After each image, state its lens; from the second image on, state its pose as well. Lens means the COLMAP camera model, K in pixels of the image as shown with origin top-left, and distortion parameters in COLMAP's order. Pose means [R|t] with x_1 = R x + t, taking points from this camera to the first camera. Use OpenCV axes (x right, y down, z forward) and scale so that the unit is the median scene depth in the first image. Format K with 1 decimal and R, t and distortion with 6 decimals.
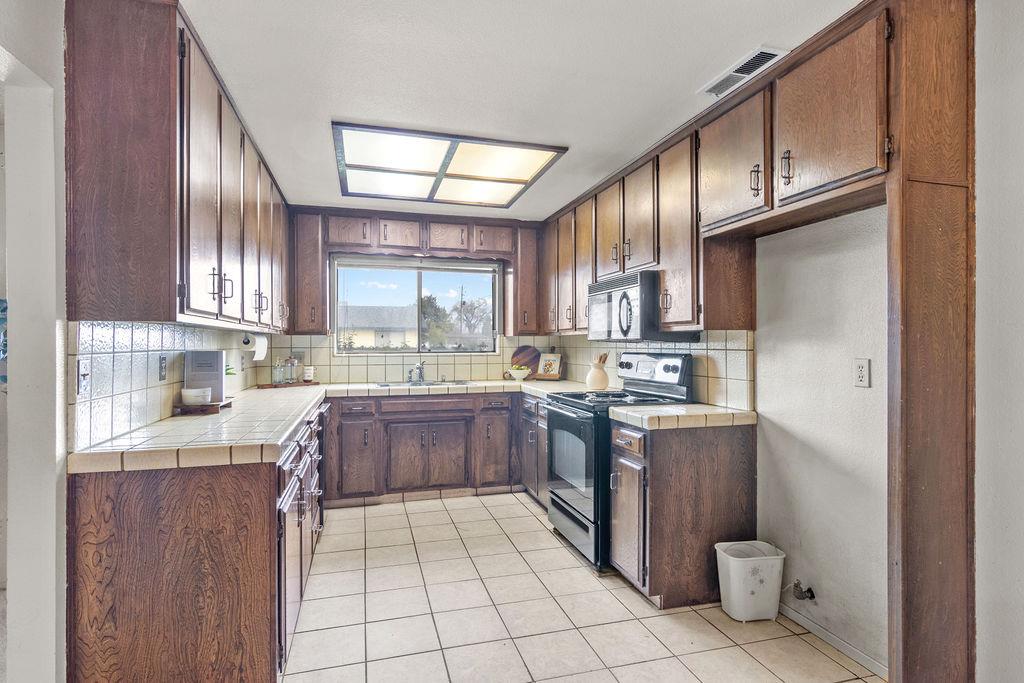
lens RADIAL K [[516.6, 0, 507.7], [0, 516.6, 337.3], [0, 0, 1]] dist [0.014734, -0.000370]
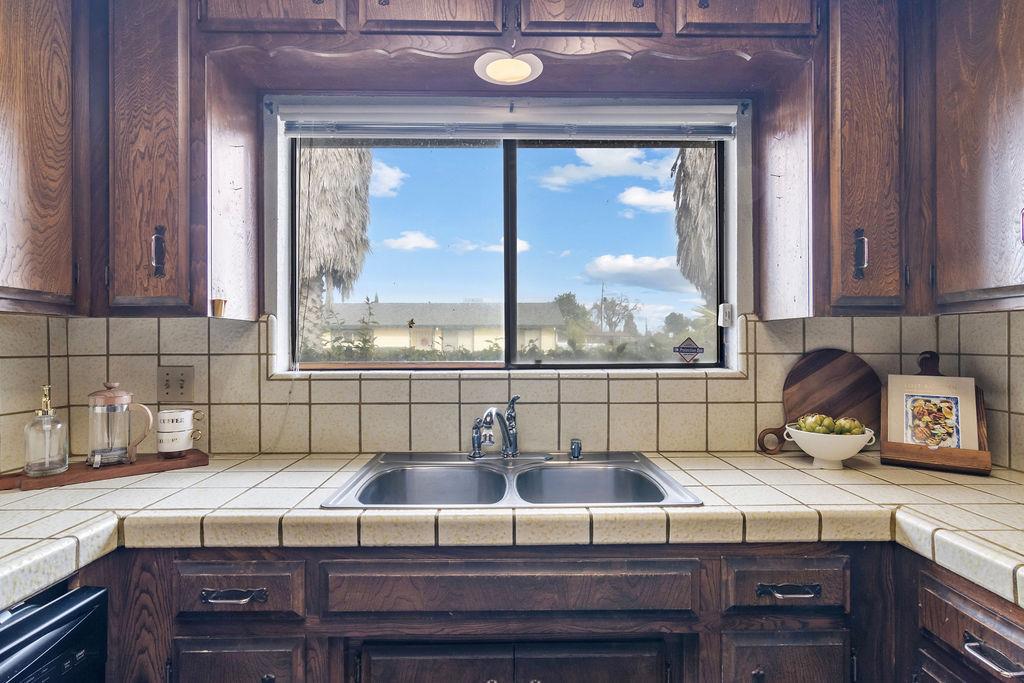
lens RADIAL K [[523.5, 0, 514.2], [0, 523.5, 346.7], [0, 0, 1]] dist [0.002500, -0.000211]
pose [[0.967704, 0.000775, -0.252088, -0.089692], [0.004428, 0.999789, 0.020073, 0.008856], [0.252051, -0.020541, 0.967496, 0.767411]]
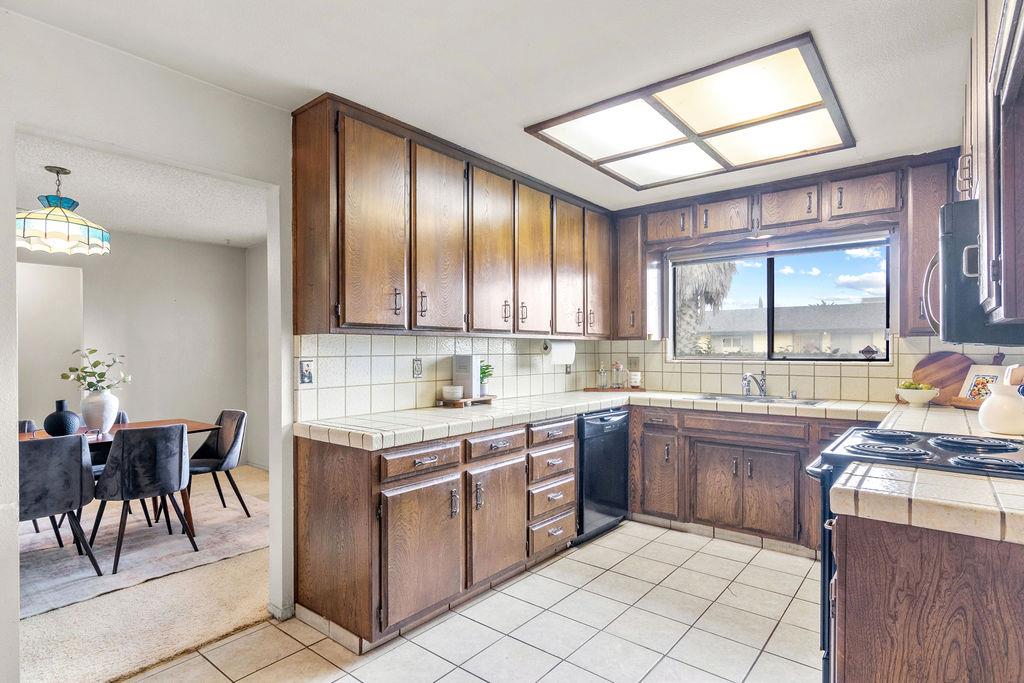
lens RADIAL K [[523.5, 0, 514.2], [0, 523.5, 346.7], [0, 0, 1]] dist [0.002500, -0.000211]
pose [[0.578978, -0.004779, -0.815329, 0.306971], [0.012646, 0.999915, 0.003119, 0.002211], [0.815245, -0.012117, 0.578990, 0.253257]]
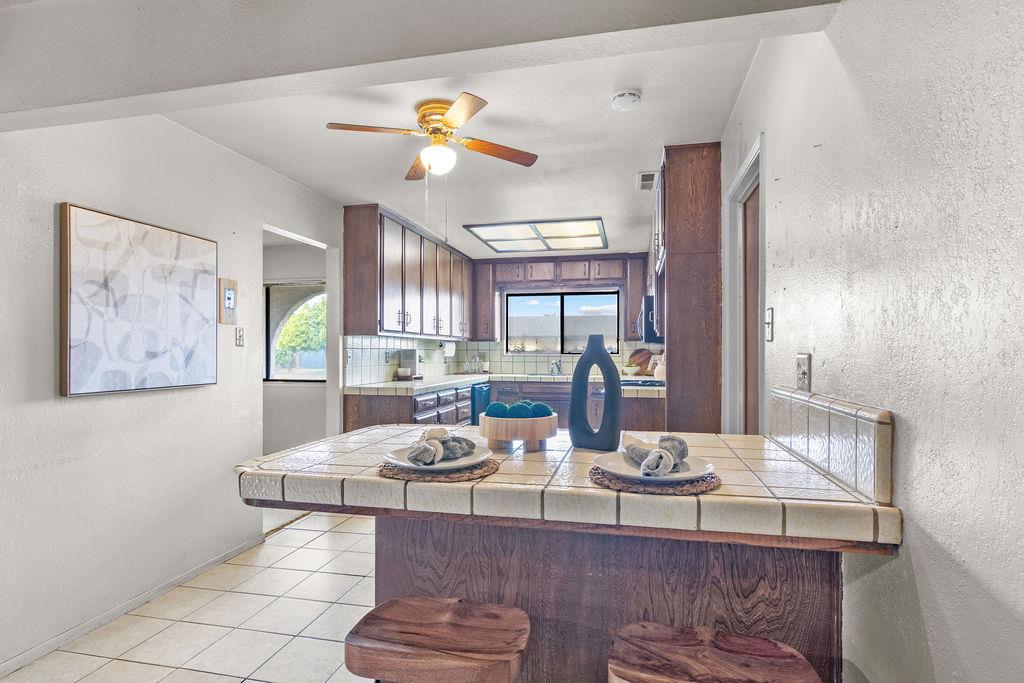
lens RADIAL K [[523.5, 0, 514.2], [0, 523.5, 346.7], [0, 0, 1]] dist [0.002500, -0.000211]
pose [[0.881246, -0.003382, -0.472645, 0.452872], [0.004189, 0.999991, 0.000656, 0.010341], [0.472638, -0.002558, 0.881253, -0.356973]]
